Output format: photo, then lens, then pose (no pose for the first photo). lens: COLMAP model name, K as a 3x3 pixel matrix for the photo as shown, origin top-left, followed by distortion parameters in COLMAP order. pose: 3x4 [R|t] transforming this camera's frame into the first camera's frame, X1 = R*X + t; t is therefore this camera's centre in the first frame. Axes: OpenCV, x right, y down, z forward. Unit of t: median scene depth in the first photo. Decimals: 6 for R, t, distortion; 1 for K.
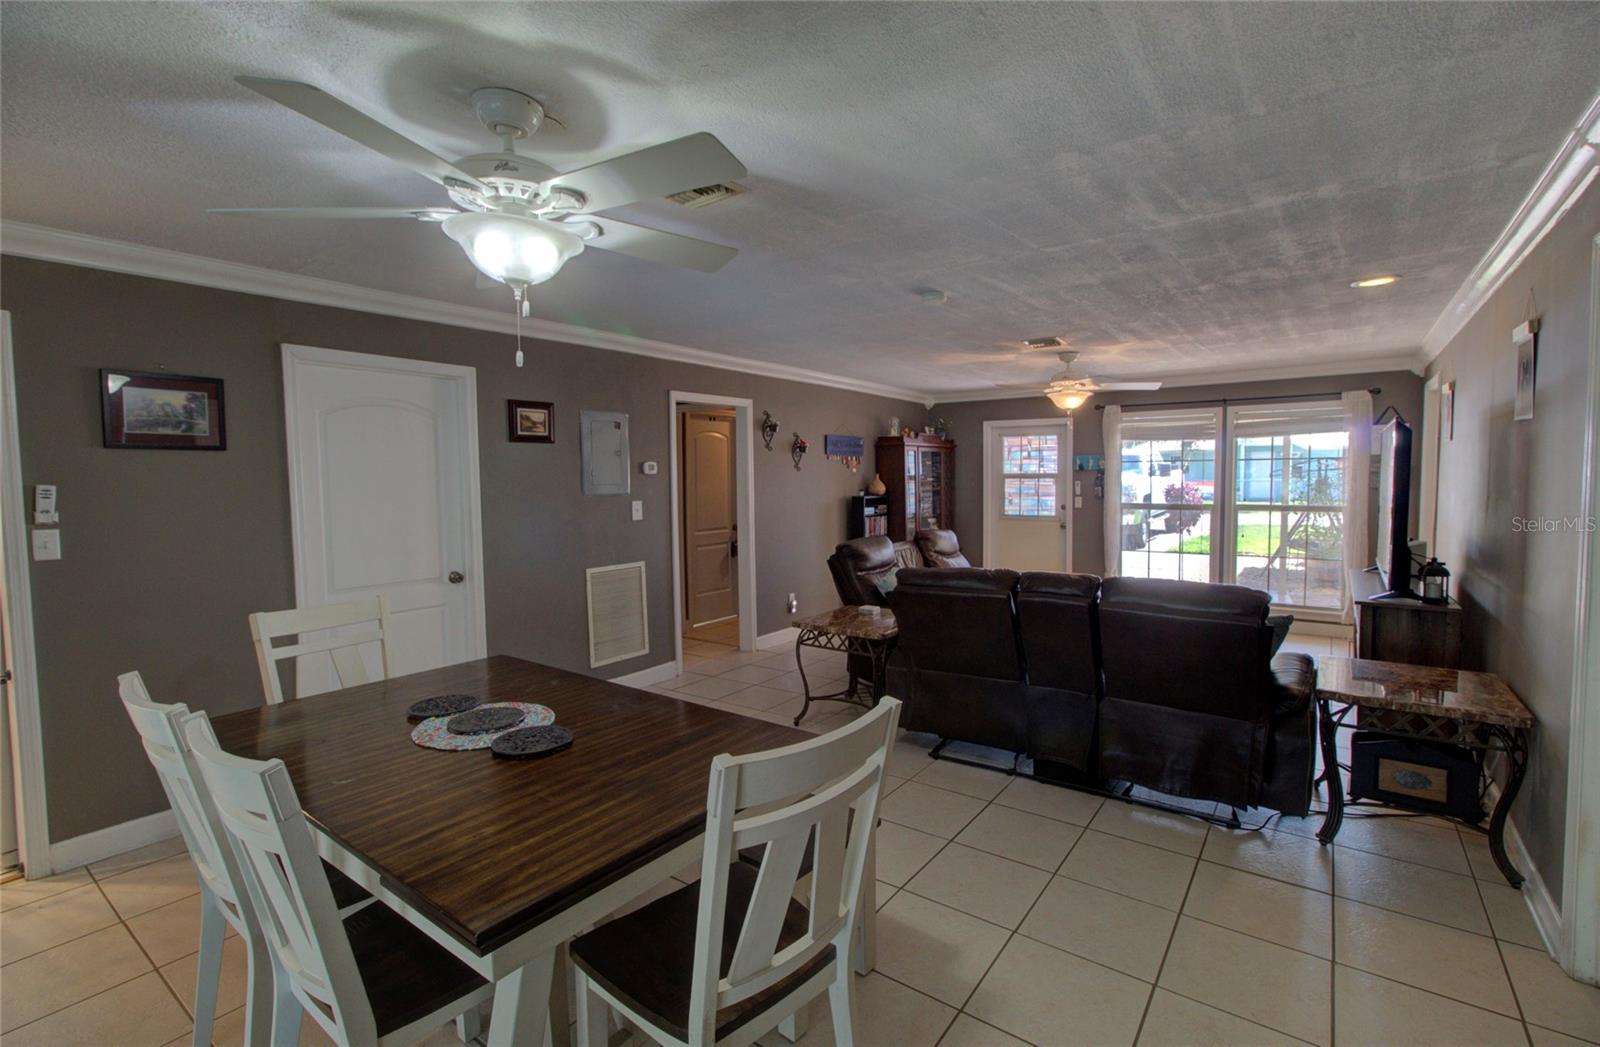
lens RADIAL K [[731.6, 0, 804.1], [0, 731.6, 515.9], [0, 0, 1]] dist [-0.010578, 0.002321]
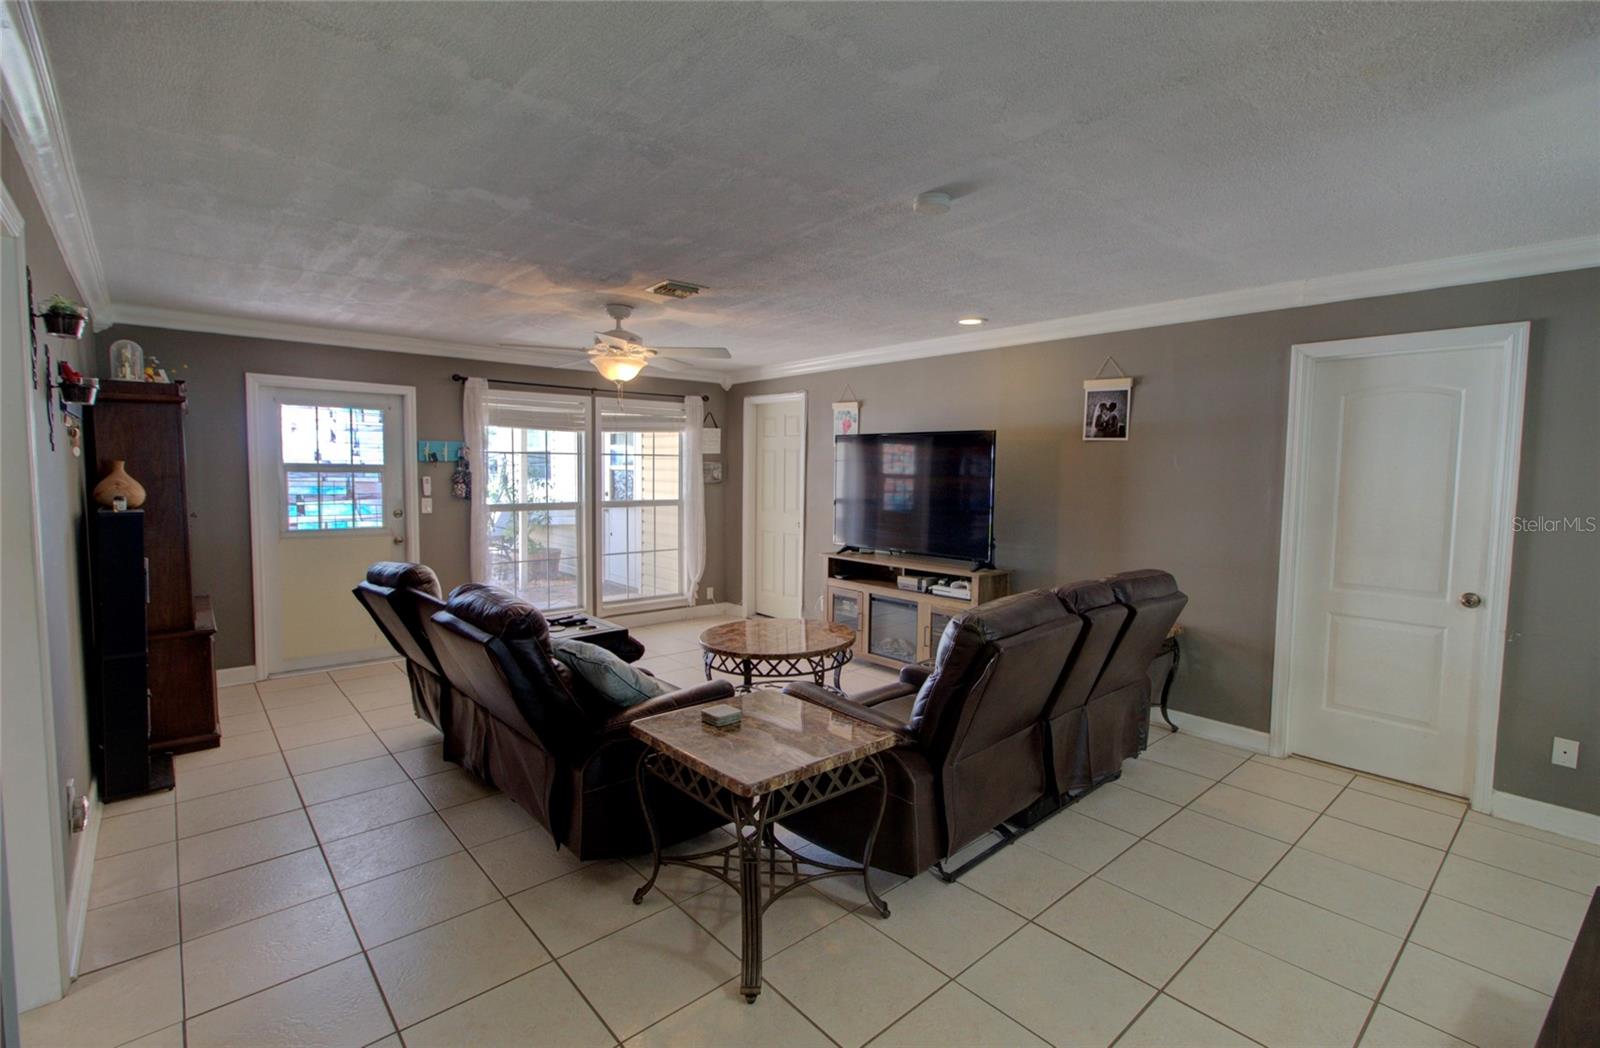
lens RADIAL K [[731.6, 0, 815.2], [0, 731.6, 518.9], [0, 0, 1]] dist [-0.010578, 0.002321]
pose [[0.209291, -0.055354, 0.976285, -0.304236], [0.043535, 0.997934, 0.047249, -0.028423], [-0.976884, 0.032614, 0.211269, 0.579780]]
